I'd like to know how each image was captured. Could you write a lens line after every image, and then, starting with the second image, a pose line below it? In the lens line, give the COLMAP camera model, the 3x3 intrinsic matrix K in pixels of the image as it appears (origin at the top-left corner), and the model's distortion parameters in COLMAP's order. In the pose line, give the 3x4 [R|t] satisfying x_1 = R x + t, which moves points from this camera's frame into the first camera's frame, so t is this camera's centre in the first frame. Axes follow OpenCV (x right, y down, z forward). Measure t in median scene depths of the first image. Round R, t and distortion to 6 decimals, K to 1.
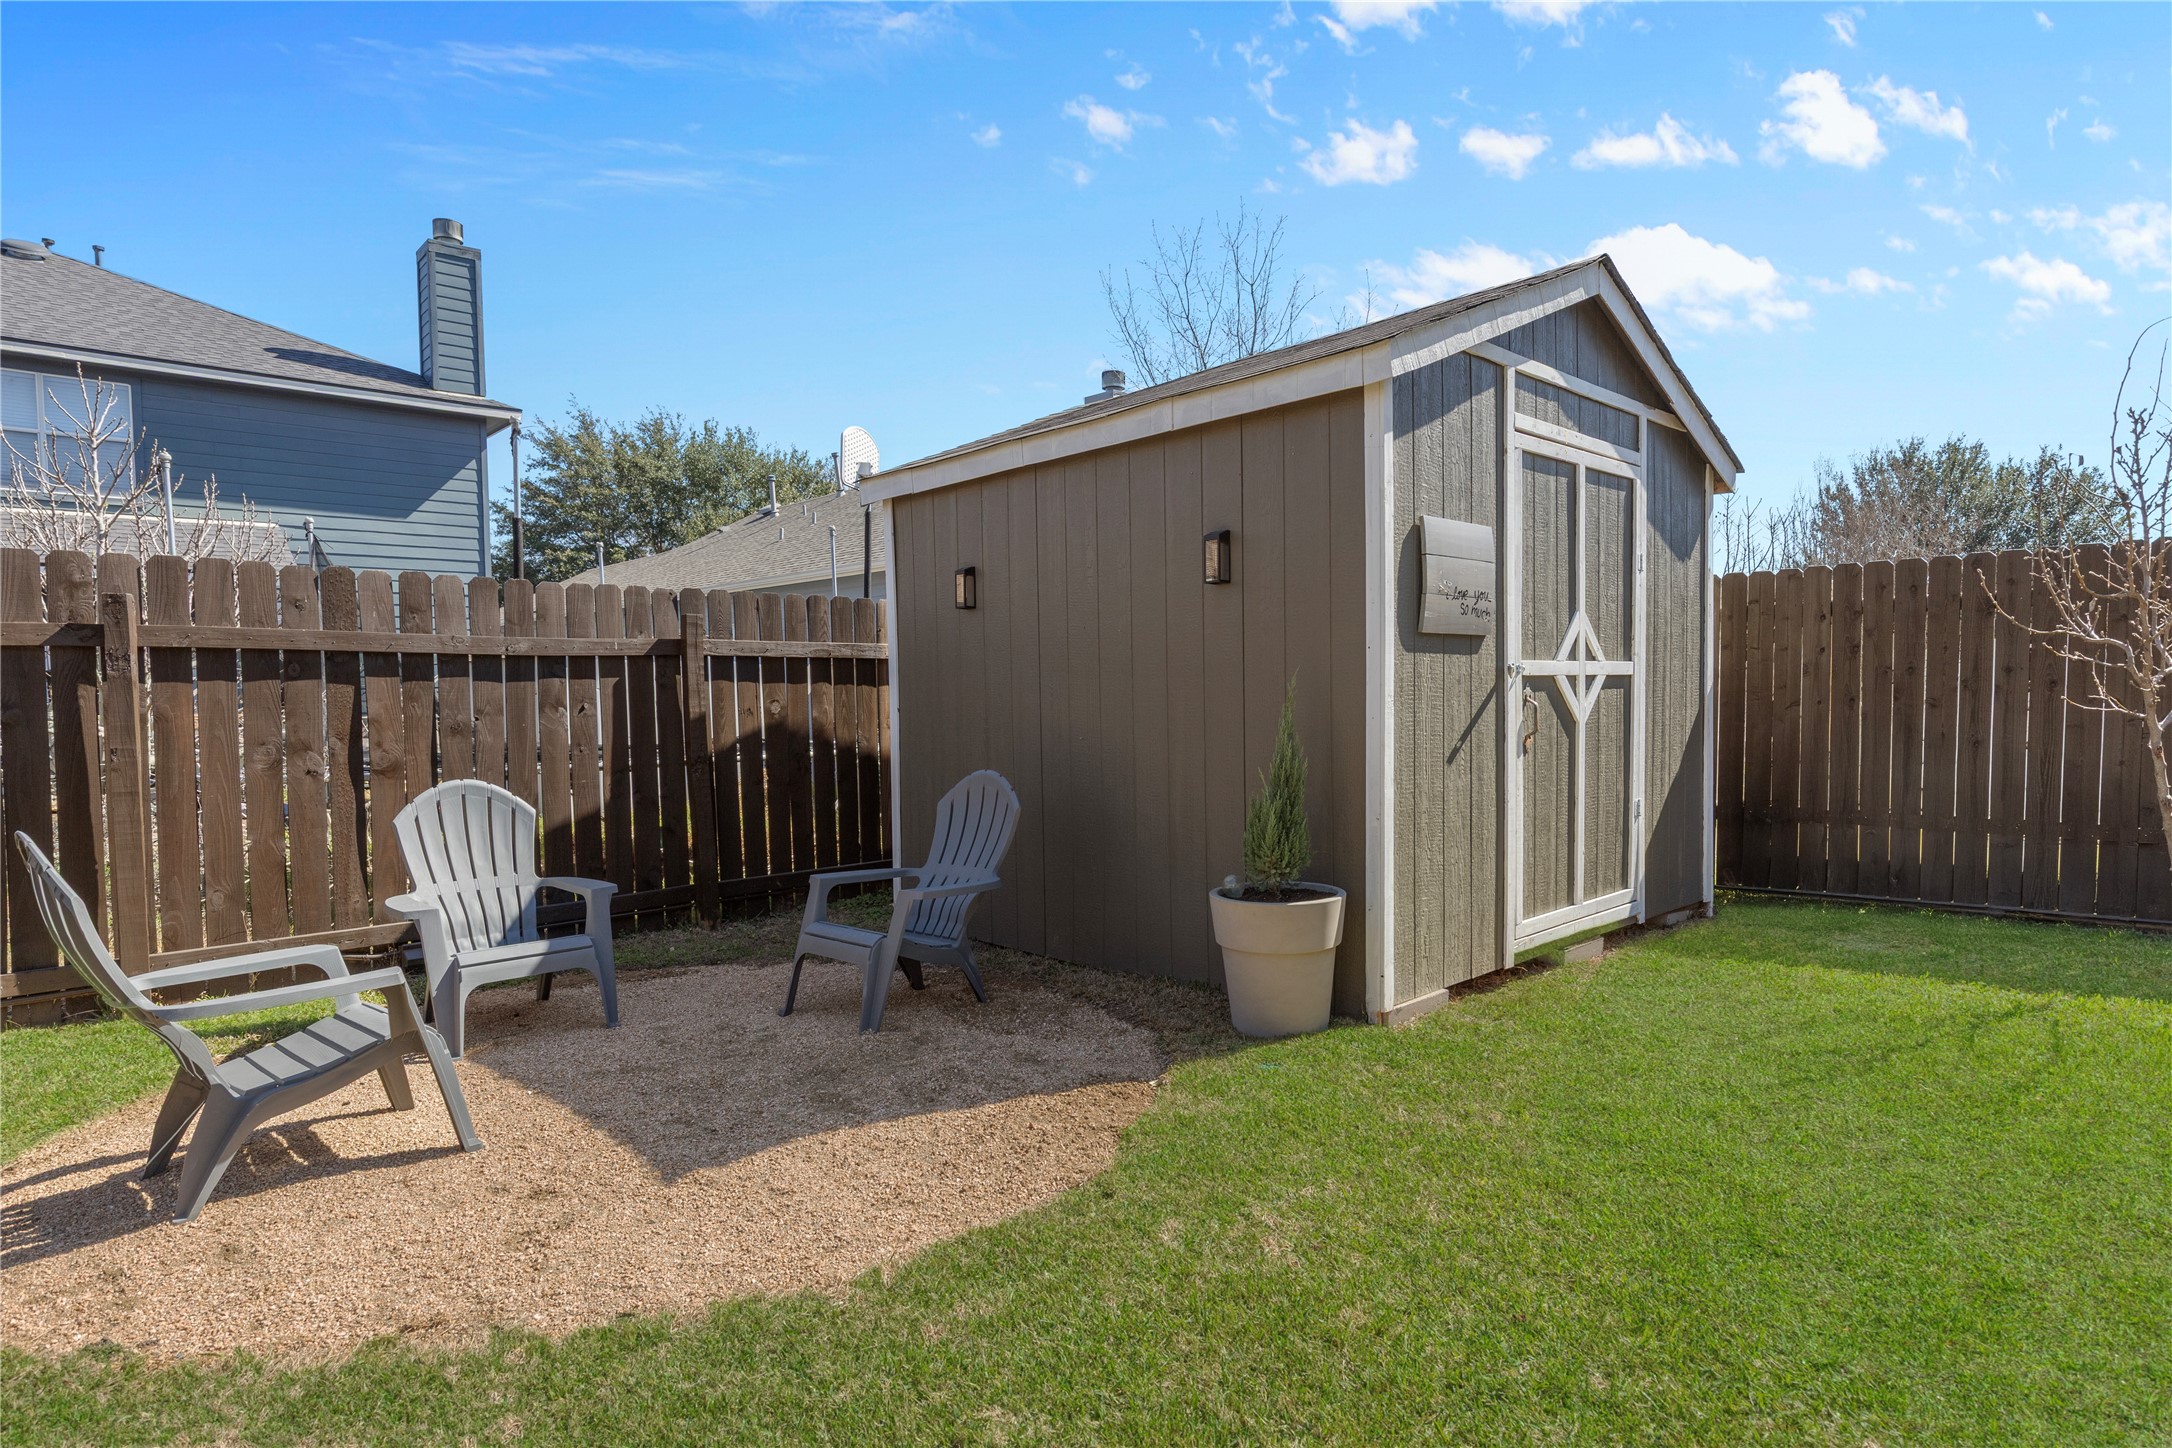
lens RADIAL K [[1215.9, 0, 1086.0], [0, 1215.9, 724.0], [0, 0, 1]] dist [0.000373, -0.000080]
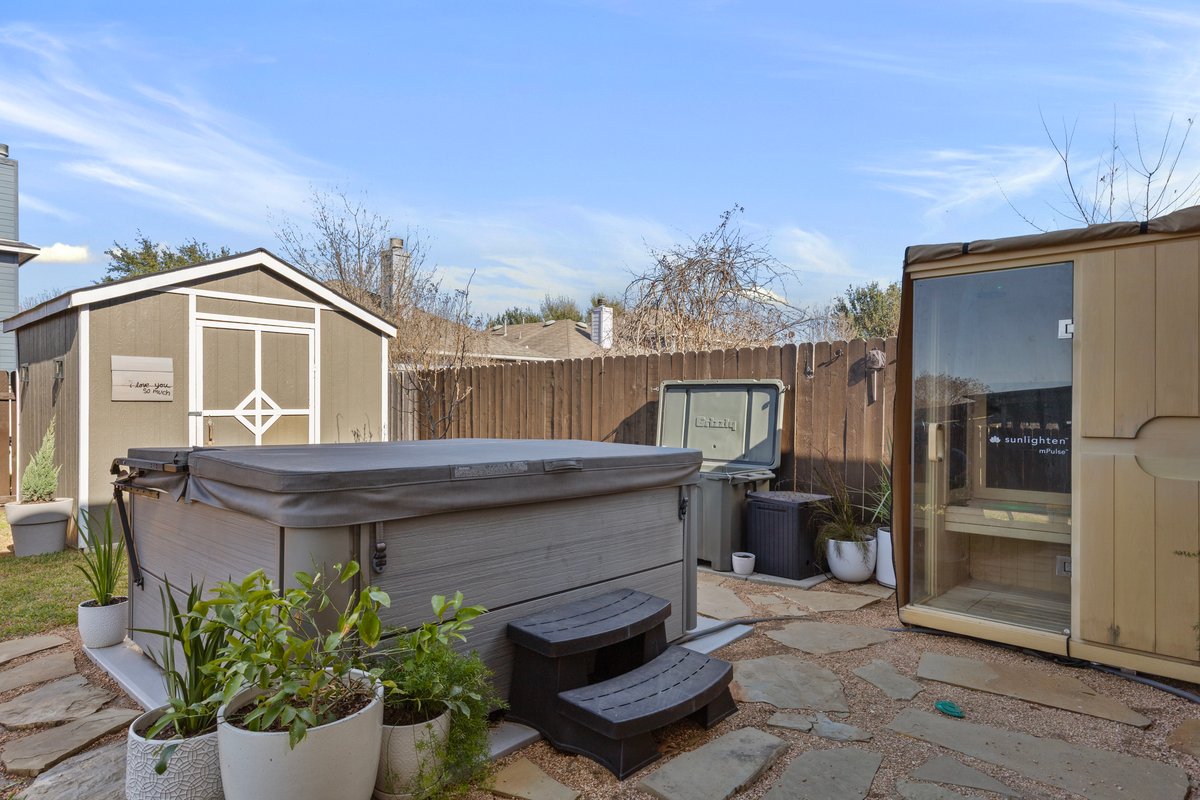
lens RADIAL K [[710.0, 0, 600.0], [0, 710.0, 400.0], [0, 0, 1]] dist [0.001511, 0.000421]
pose [[0.993777, 0.011239, 0.110815, 0.909467], [-0.007875, 0.999496, -0.030752, -0.031804], [-0.111105, 0.029688, 0.993365, -0.490956]]
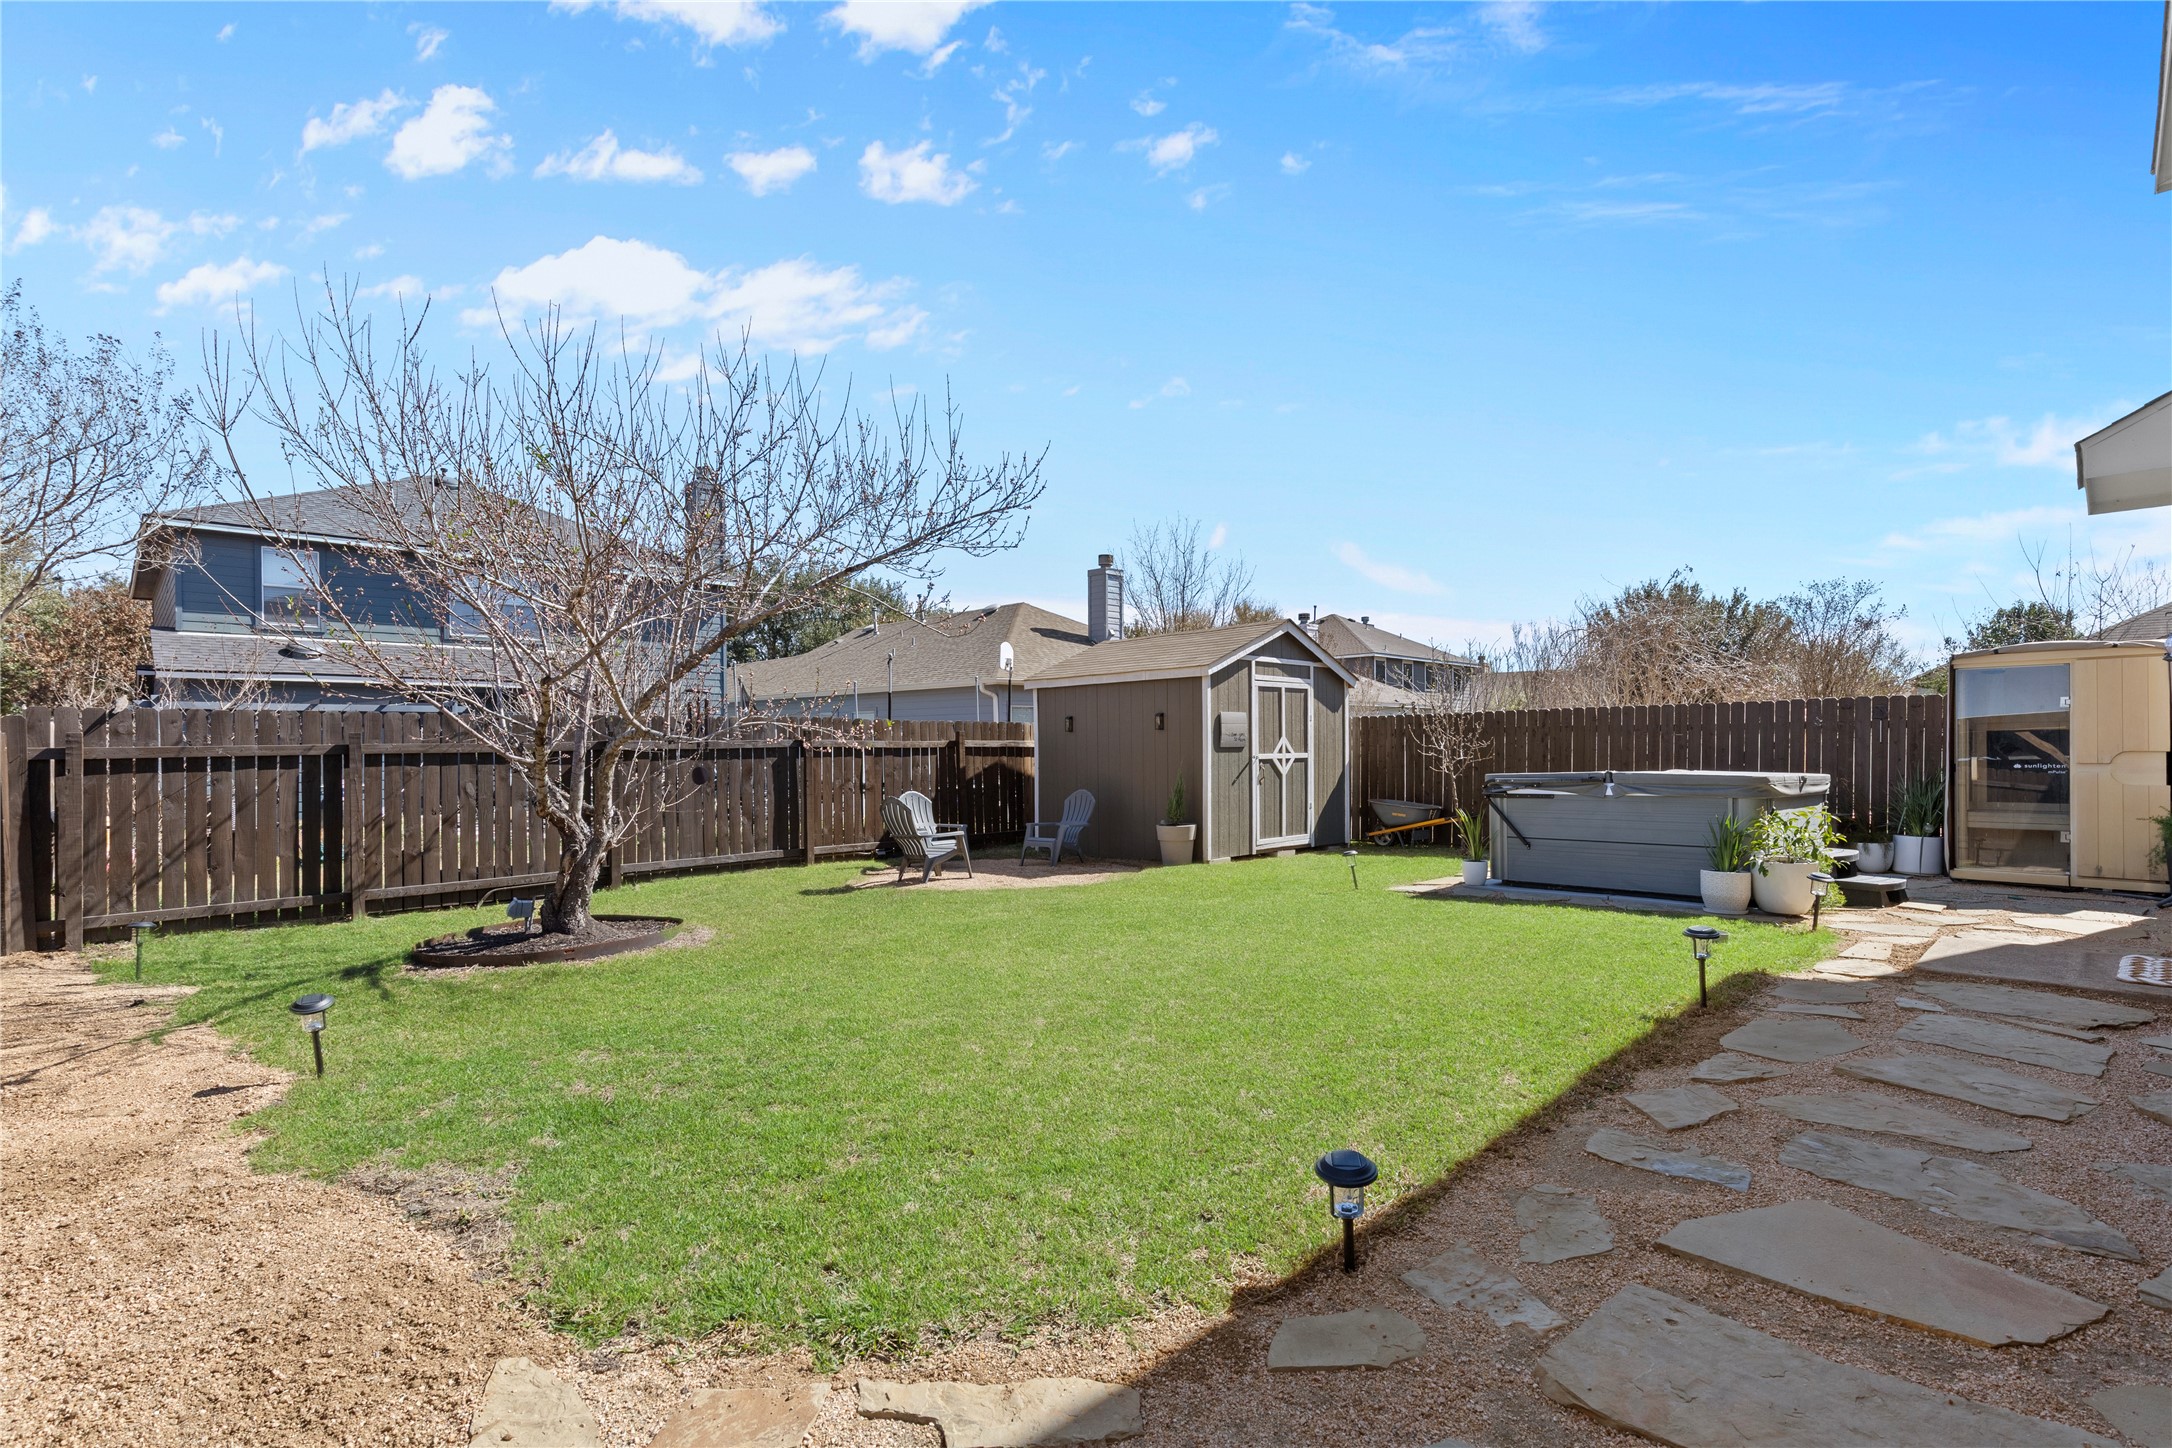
lens RADIAL K [[1028.7, 0, 1080.4], [0, 1028.7, 751.7], [0, 0, 1]] dist [-0.000057, -0.000268]
pose [[0.999887, 0.005201, 0.014138, -0.117053], [-0.004886, 0.999741, -0.022216, 0.001507], [-0.014250, 0.022145, 0.999653, -1.441753]]
